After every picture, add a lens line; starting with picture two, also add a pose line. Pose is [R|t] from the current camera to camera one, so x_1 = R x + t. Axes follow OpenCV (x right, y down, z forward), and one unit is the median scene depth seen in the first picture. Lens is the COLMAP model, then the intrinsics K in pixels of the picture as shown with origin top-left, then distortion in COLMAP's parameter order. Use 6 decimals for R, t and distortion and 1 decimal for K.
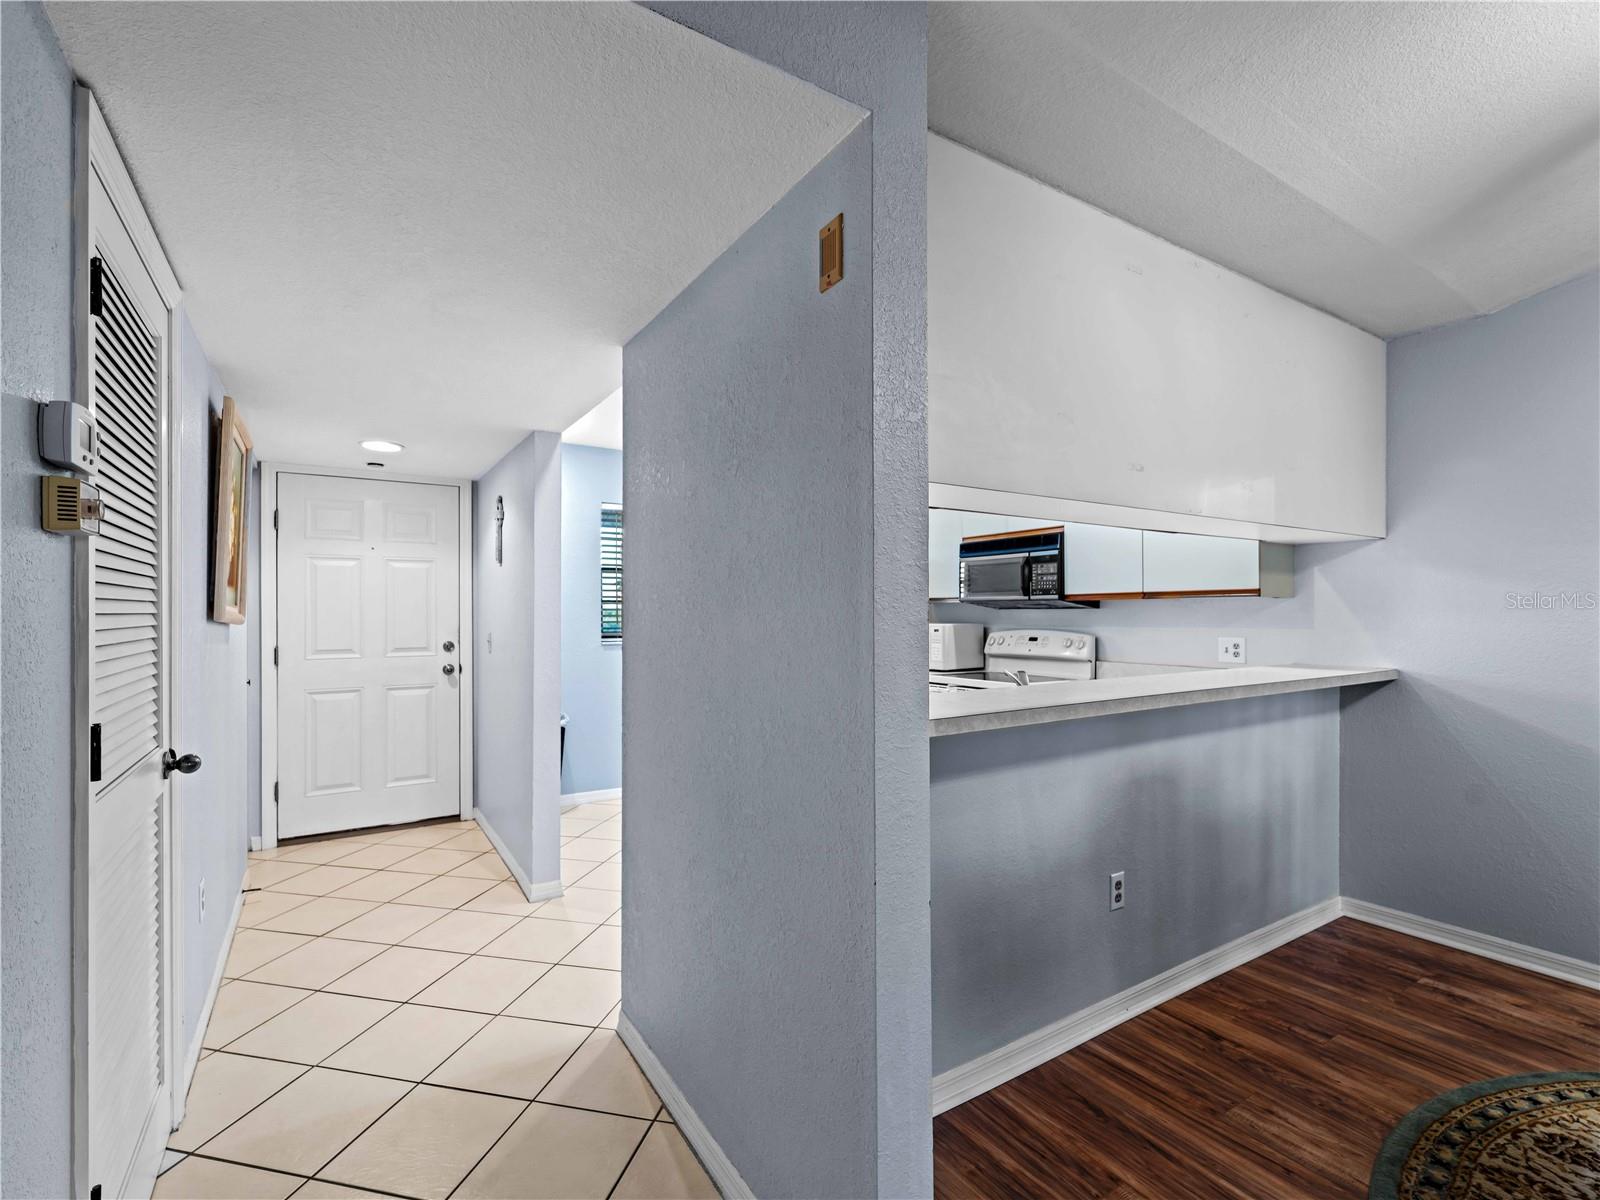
lens RADIAL K [[732.2, 0, 794.1], [0, 732.2, 603.8], [0, 0, 1]] dist [0.006058, -0.002461]
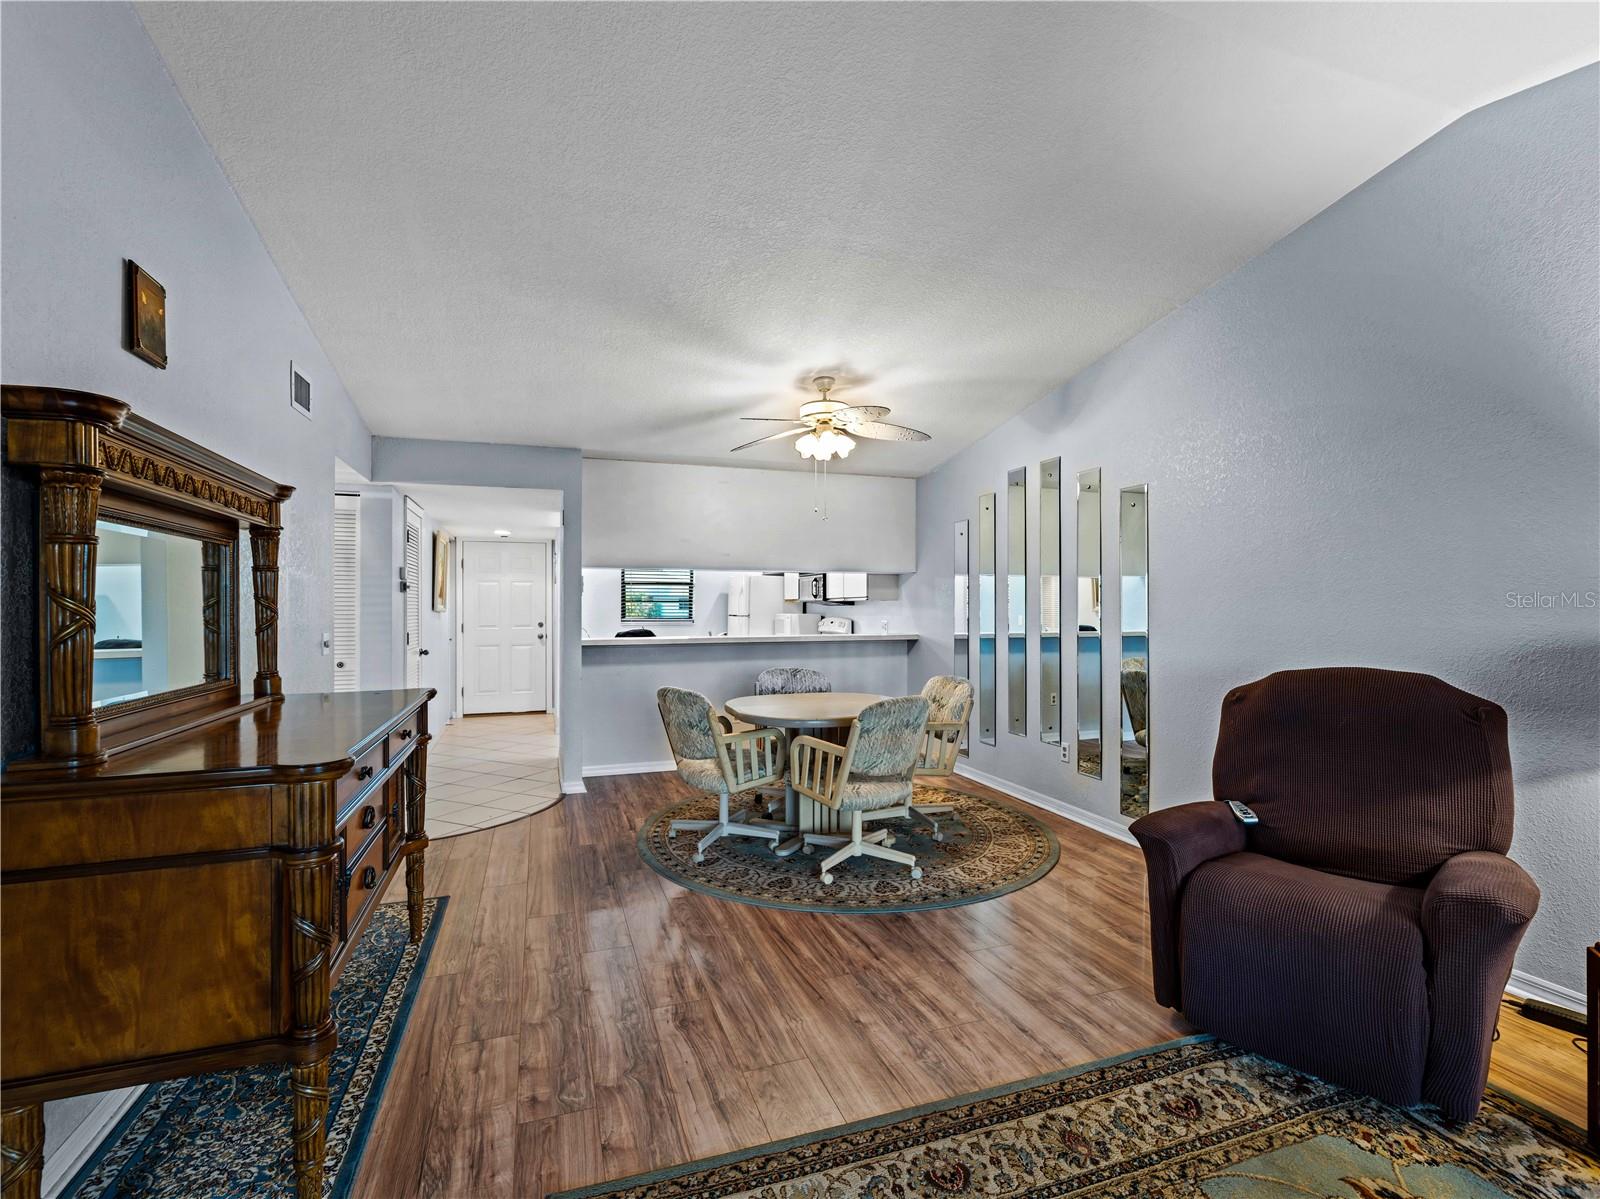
lens RADIAL K [[732.2, 0, 799.5], [0, 732.2, 597.5], [0, 0, 1]] dist [0.006058, -0.002461]
pose [[0.975534, -0.003108, -0.219826, 0.880913], [0.002534, 0.999993, -0.002895, -0.010791], [0.219833, 0.002268, 0.975535, -1.057698]]
